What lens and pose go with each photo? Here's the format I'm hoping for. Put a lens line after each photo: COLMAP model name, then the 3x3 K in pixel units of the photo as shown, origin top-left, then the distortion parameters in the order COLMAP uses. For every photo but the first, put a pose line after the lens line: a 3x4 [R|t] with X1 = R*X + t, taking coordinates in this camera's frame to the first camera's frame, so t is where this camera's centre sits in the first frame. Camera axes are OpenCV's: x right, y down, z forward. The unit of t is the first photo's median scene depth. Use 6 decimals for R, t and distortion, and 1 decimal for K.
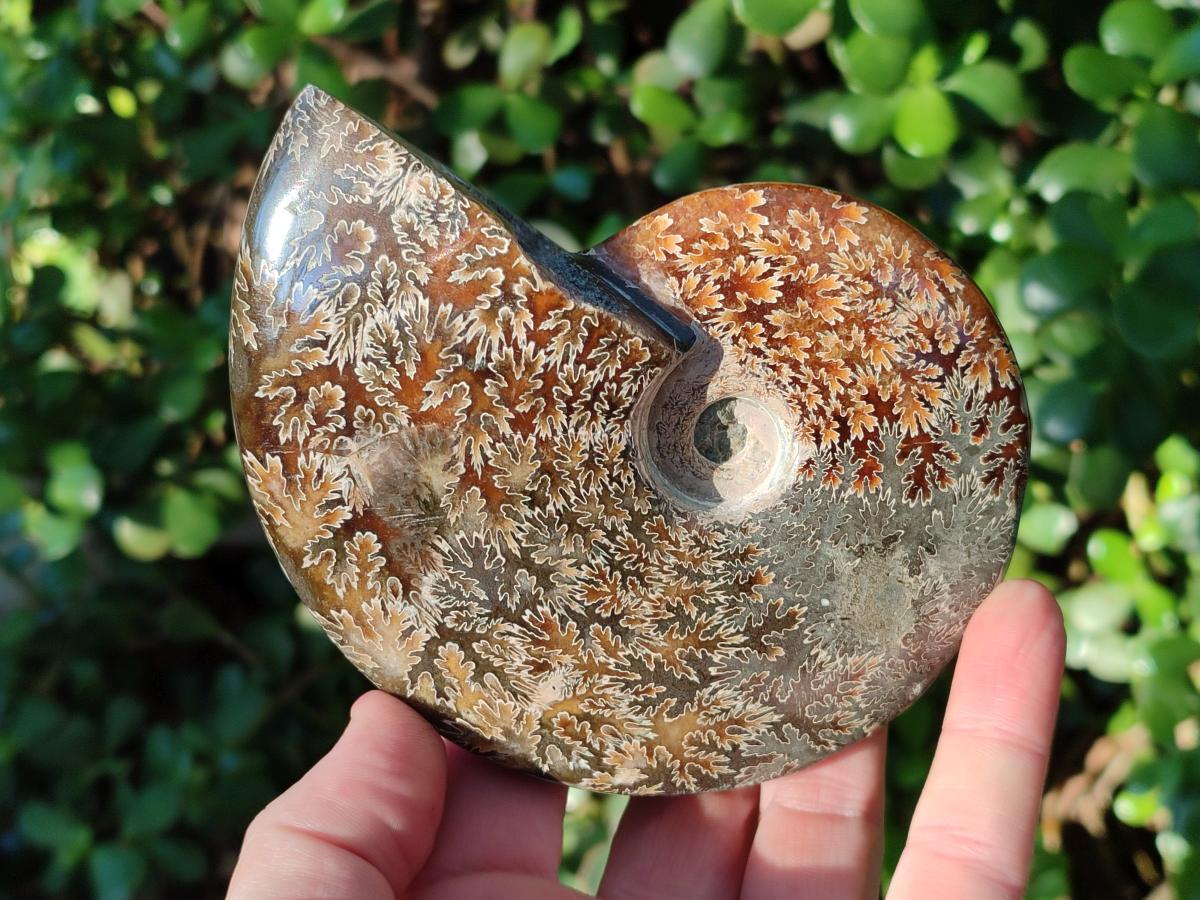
lens RADIAL K [[1772.1, 0, 600.0], [0, 1772.1, 450.0], [0, 0, 1]] dist [0.337306, -2.331495]
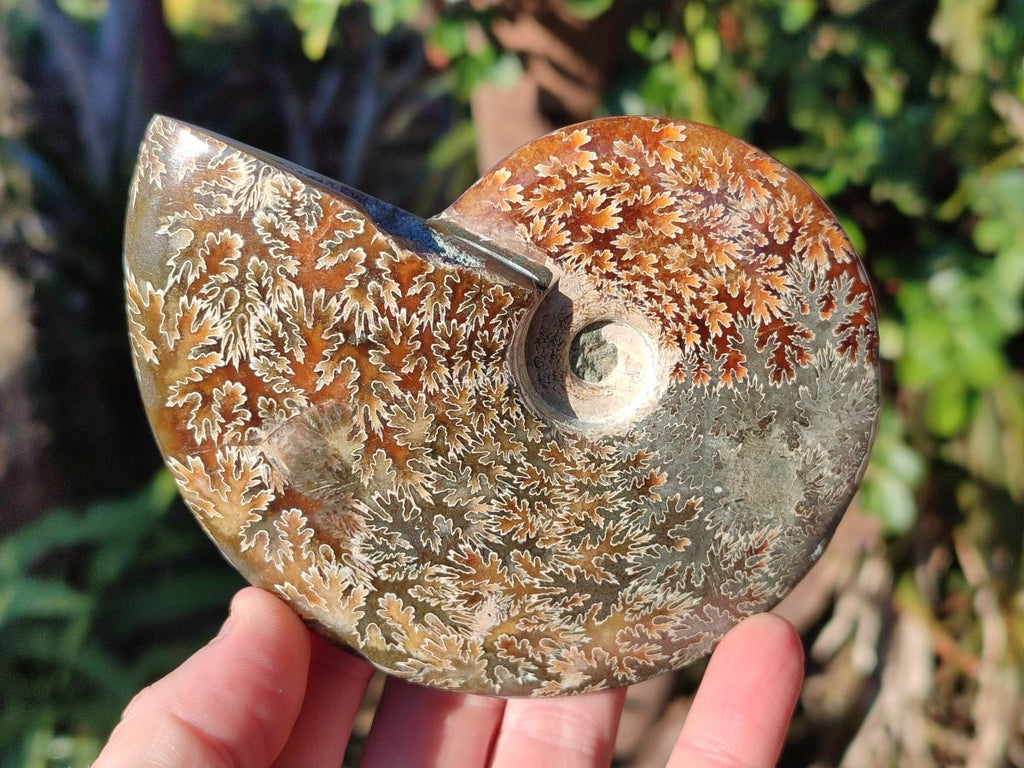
lens RADIAL K [[1512.2, 0, 512.0], [0, 1512.2, 384.0], [0, 0, 1]] dist [0.337306, -2.331495]
pose [[0.980360, -0.196543, -0.016262, 0.031553], [0.196591, 0.980485, 0.001367, -0.003602], [0.015676, -0.004537, 0.999867, 0.072304]]
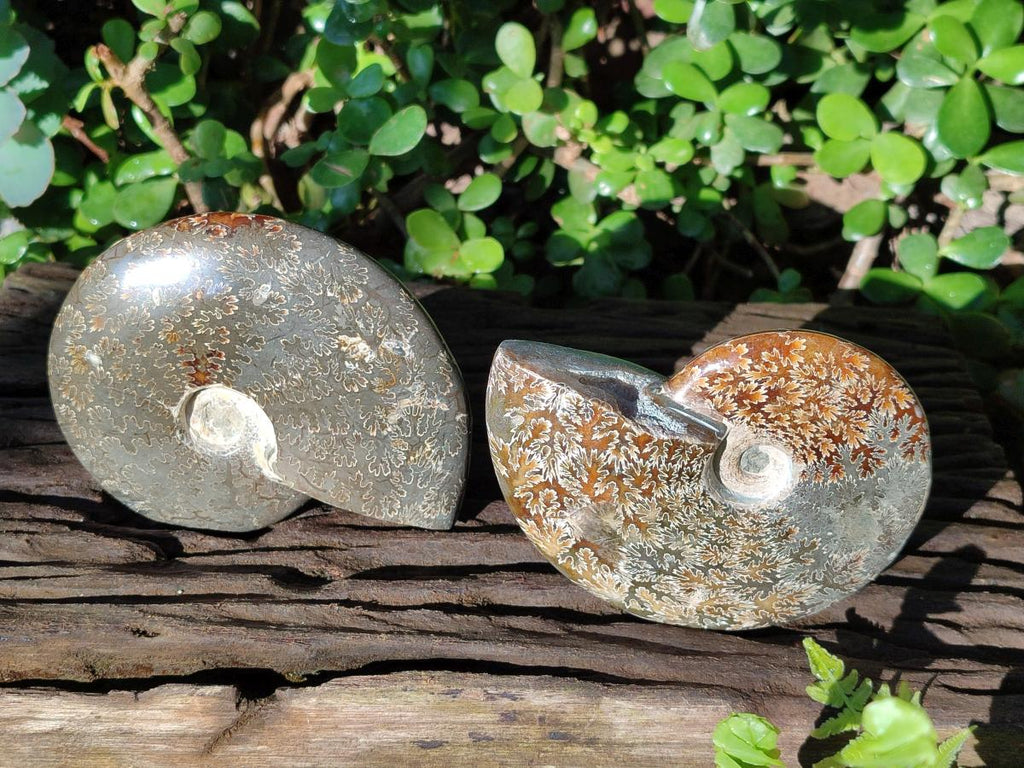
lens RADIAL K [[1512.2, 0, 512.0], [0, 1512.2, 384.0], [0, 0, 1]] dist [0.337306, -2.331495]
pose [[0.948981, -0.197420, -0.245888, 0.242383], [0.259390, 0.932126, 0.252701, -0.570881], [0.179310, -0.303589, 0.935779, -0.532584]]
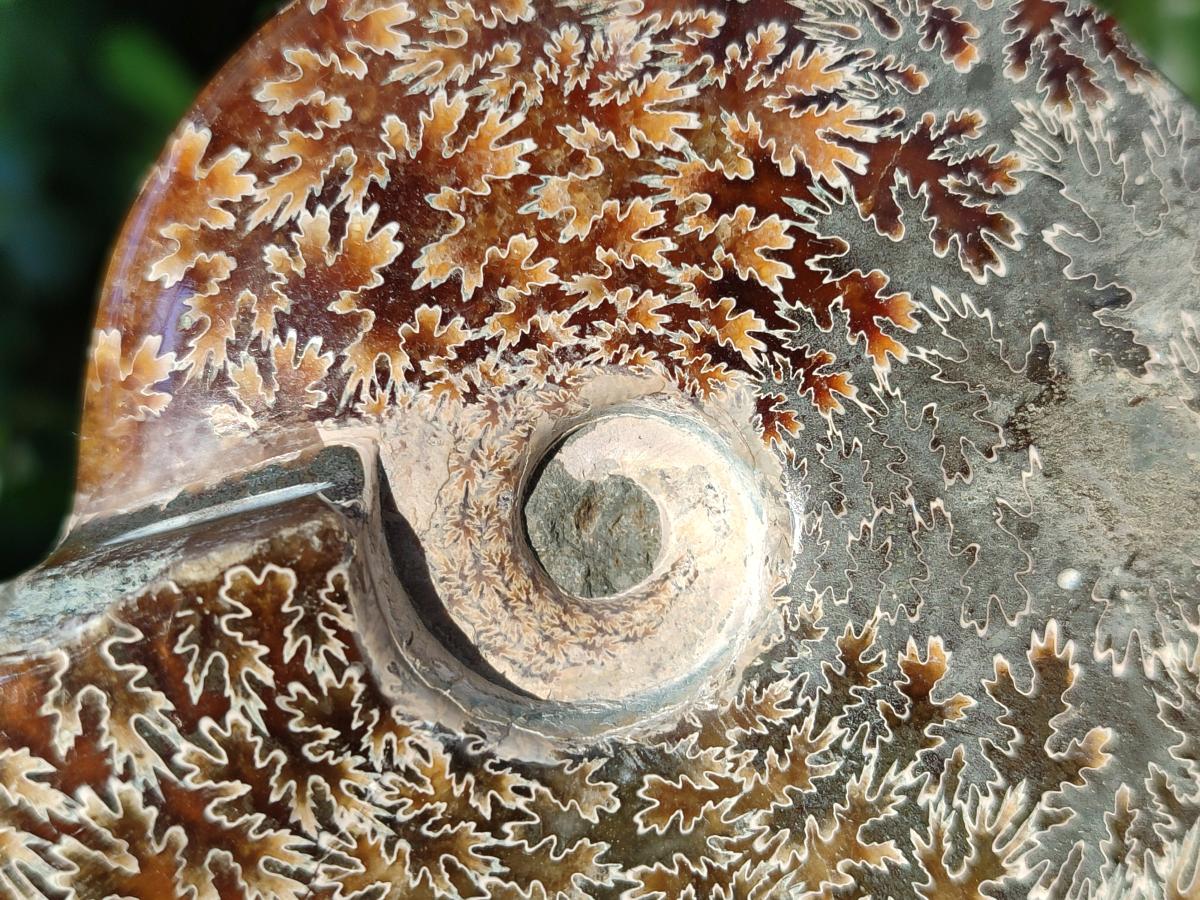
lens RADIAL K [[1840.5, 0, 600.0], [0, 1840.5, 450.0], [0, 0, 1]] dist [0.317666, -2.366261]
pose [[0.595988, -0.801629, -0.046788, 0.108487], [0.791271, 0.596210, -0.135734, 0.041683], [0.136703, 0.043874, 0.989640, 0.576447]]
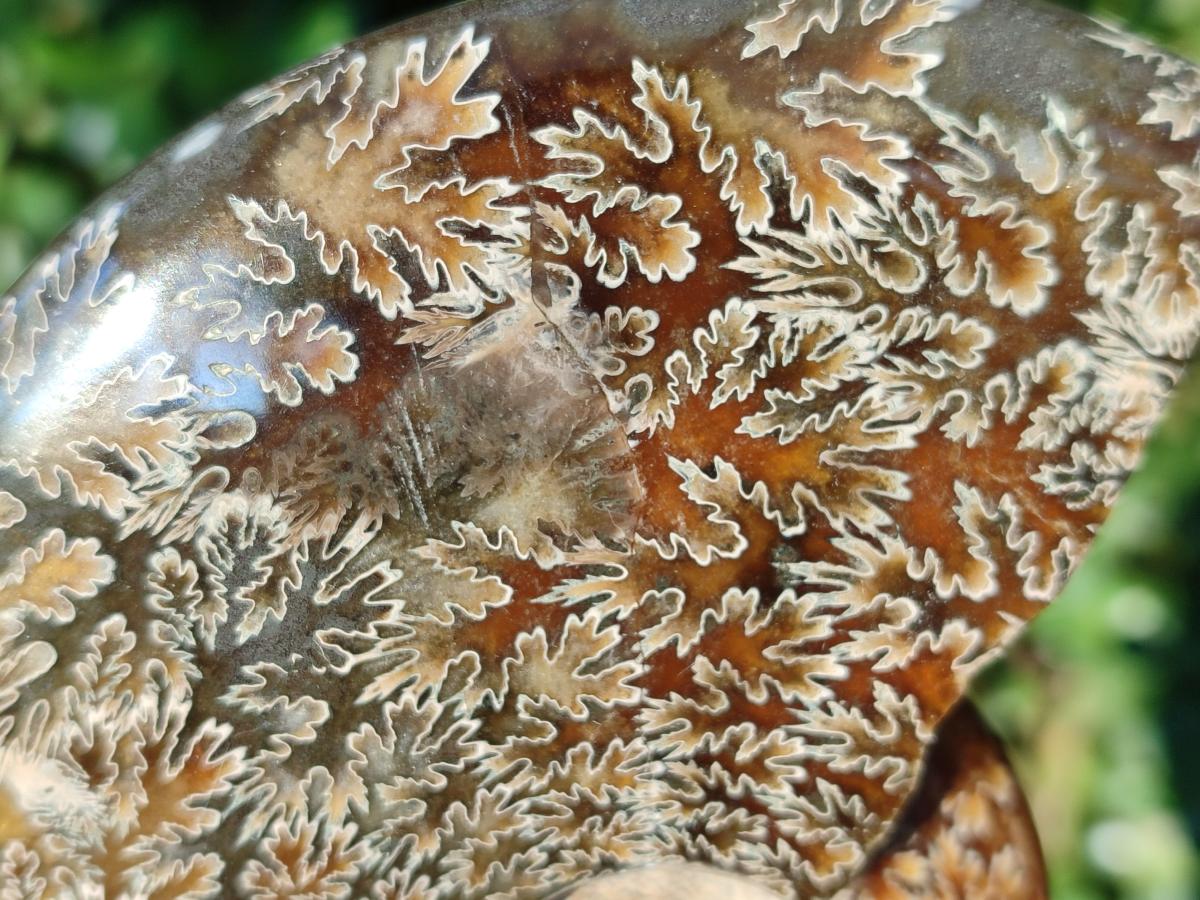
lens RADIAL K [[1772.1, 0, 600.0], [0, 1772.1, 450.0], [0, 0, 1]] dist [0.337306, -2.331495]
pose [[0.101917, 0.946394, 0.306516, -0.236925], [-0.930021, 0.200010, -0.308314, 0.129500], [-0.353093, -0.253644, 0.900550, 0.588023]]
